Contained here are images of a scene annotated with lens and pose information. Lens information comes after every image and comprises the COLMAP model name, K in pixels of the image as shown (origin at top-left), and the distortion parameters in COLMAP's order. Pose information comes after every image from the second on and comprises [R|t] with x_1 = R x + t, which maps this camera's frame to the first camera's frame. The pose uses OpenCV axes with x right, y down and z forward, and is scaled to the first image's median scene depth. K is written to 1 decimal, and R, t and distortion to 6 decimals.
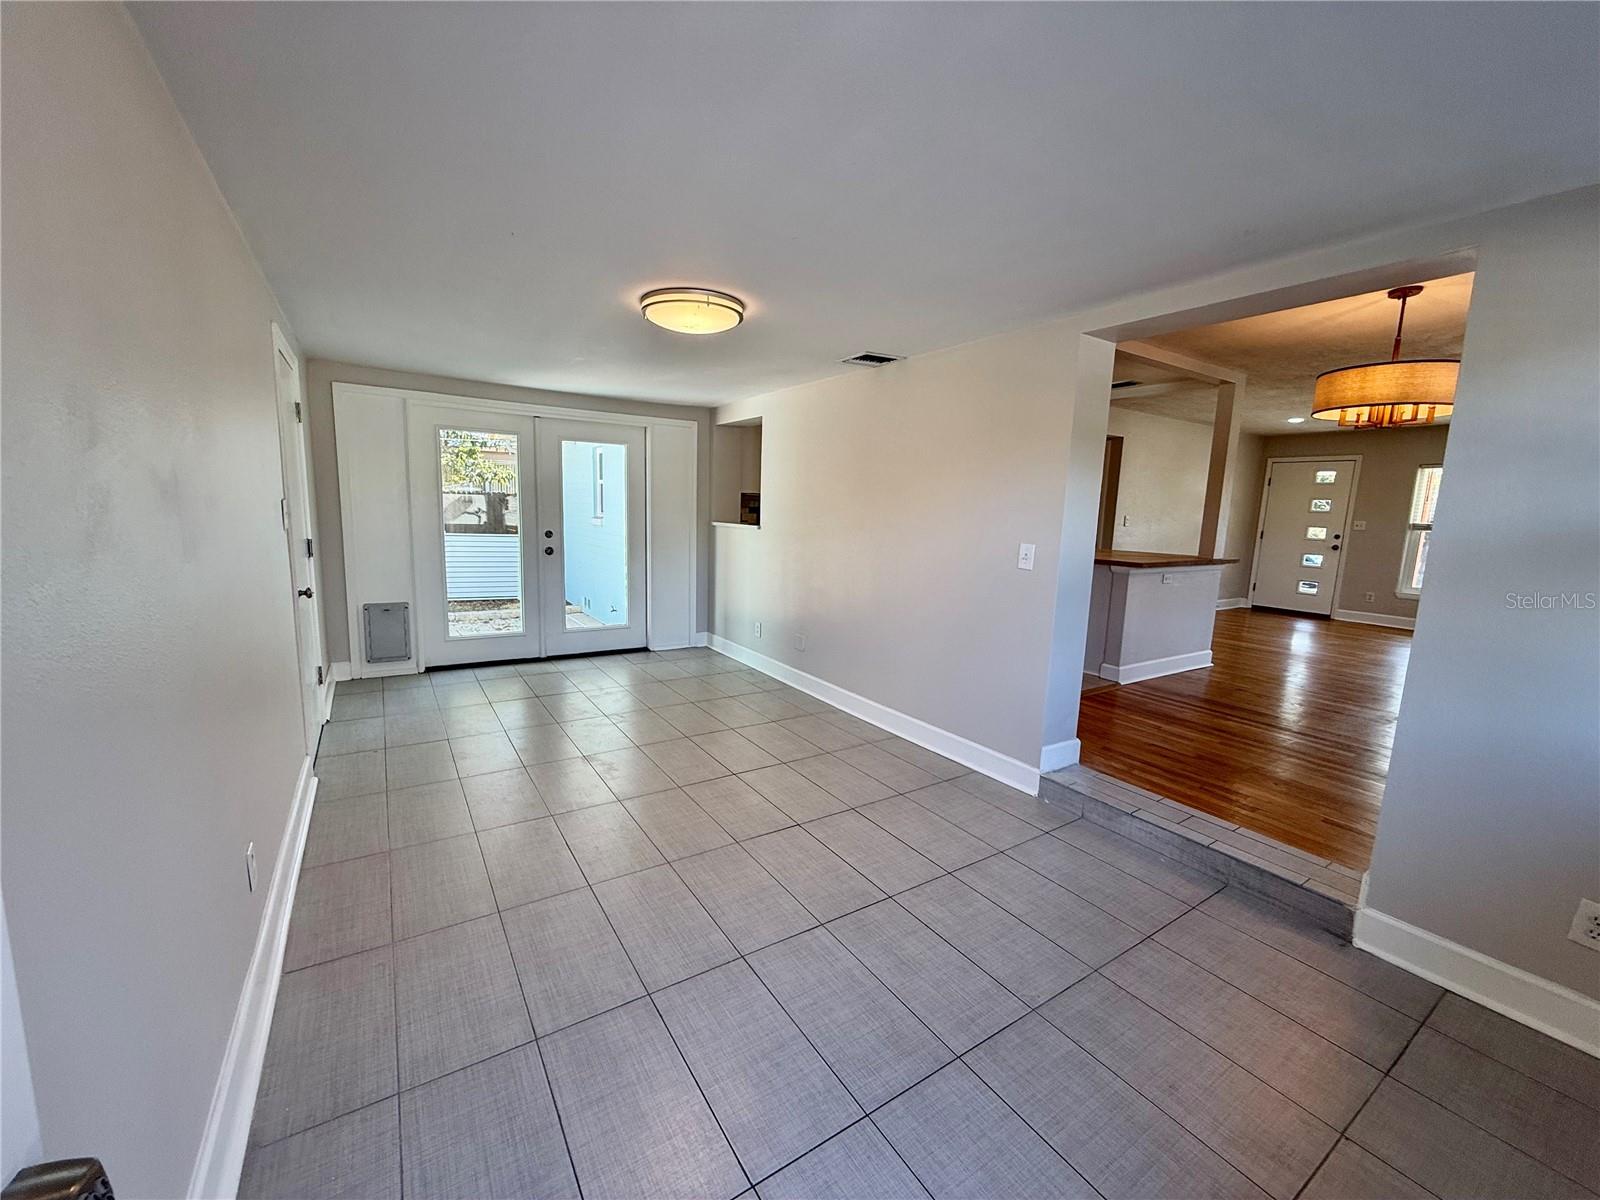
lens RADIAL K [[646.0, 0, 800.0], [0, 646.0, 600.0], [0, 0, 1]] dist [0.001545, 0.000375]
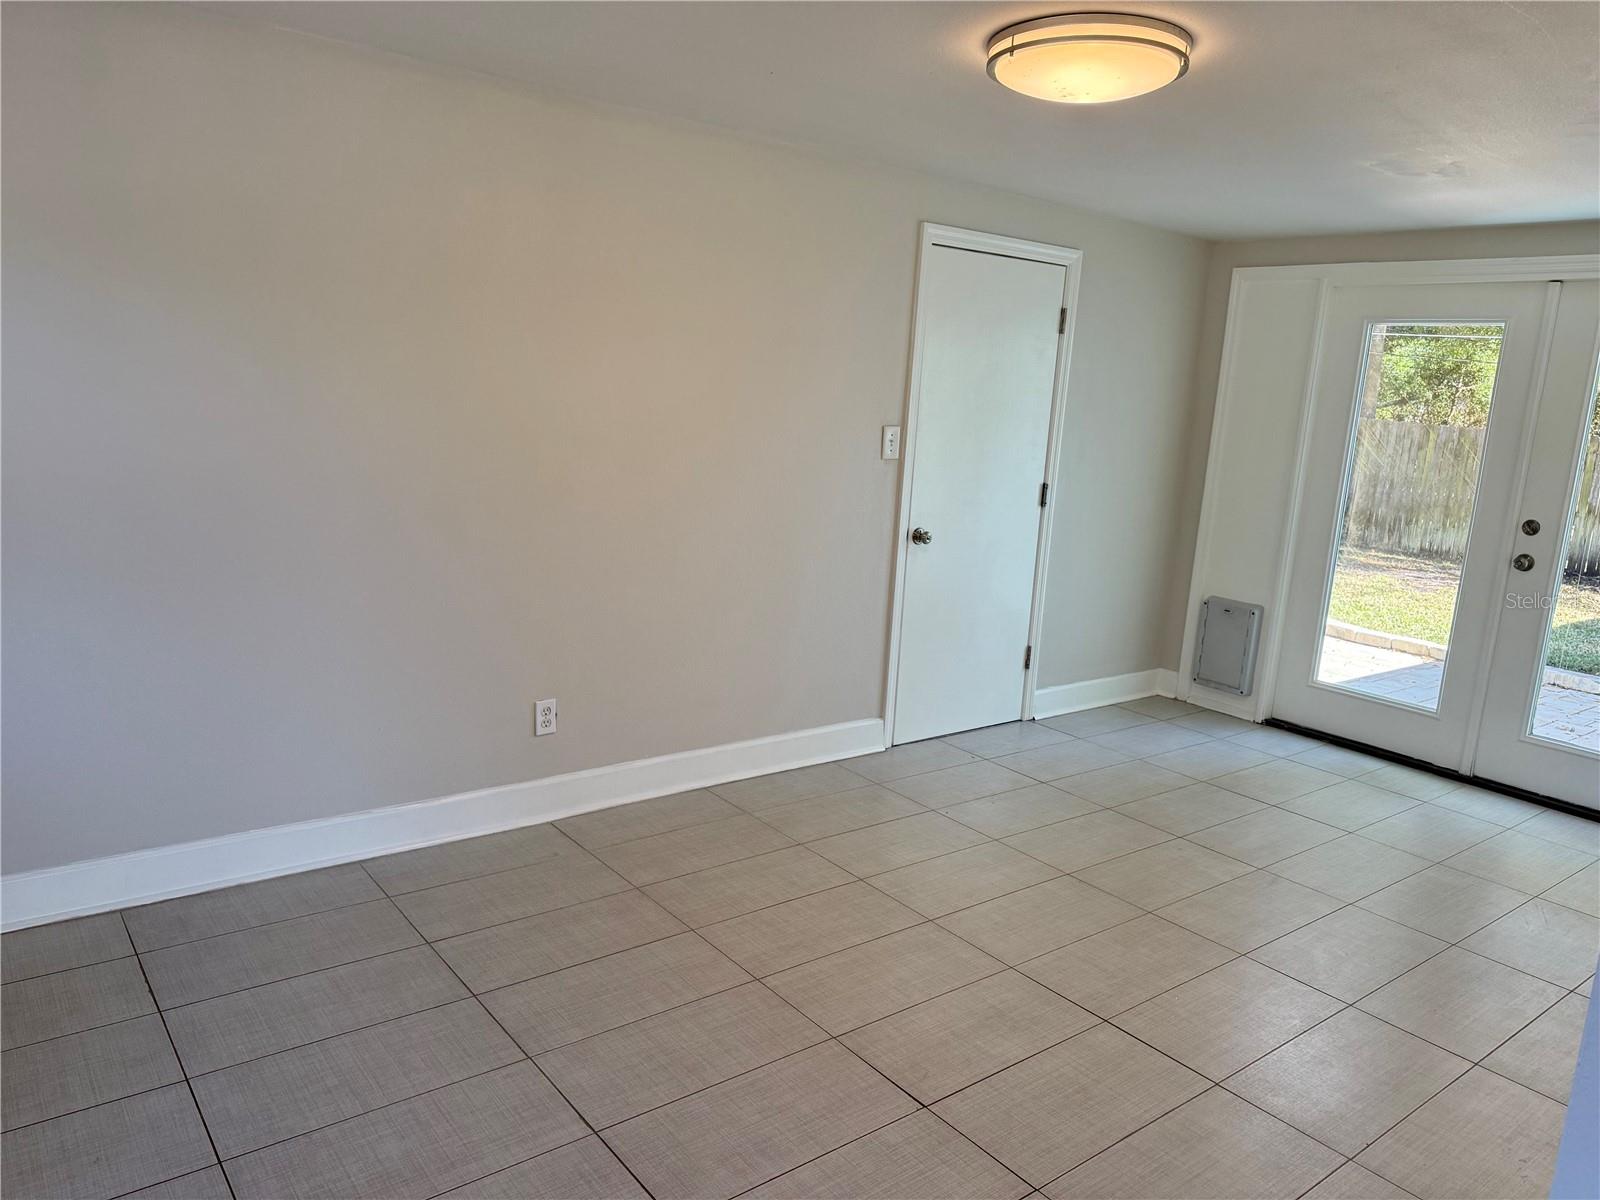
lens RADIAL K [[1136.4, 0, 806.1], [0, 1136.4, 612.3], [0, 0, 1]] dist [0.089983, -0.114789]
pose [[0.088854, 0.169749, -0.981473, 0.468434], [-0.196245, 0.969040, 0.149832, -0.074150], [0.976521, 0.179296, 0.119416, 0.450075]]
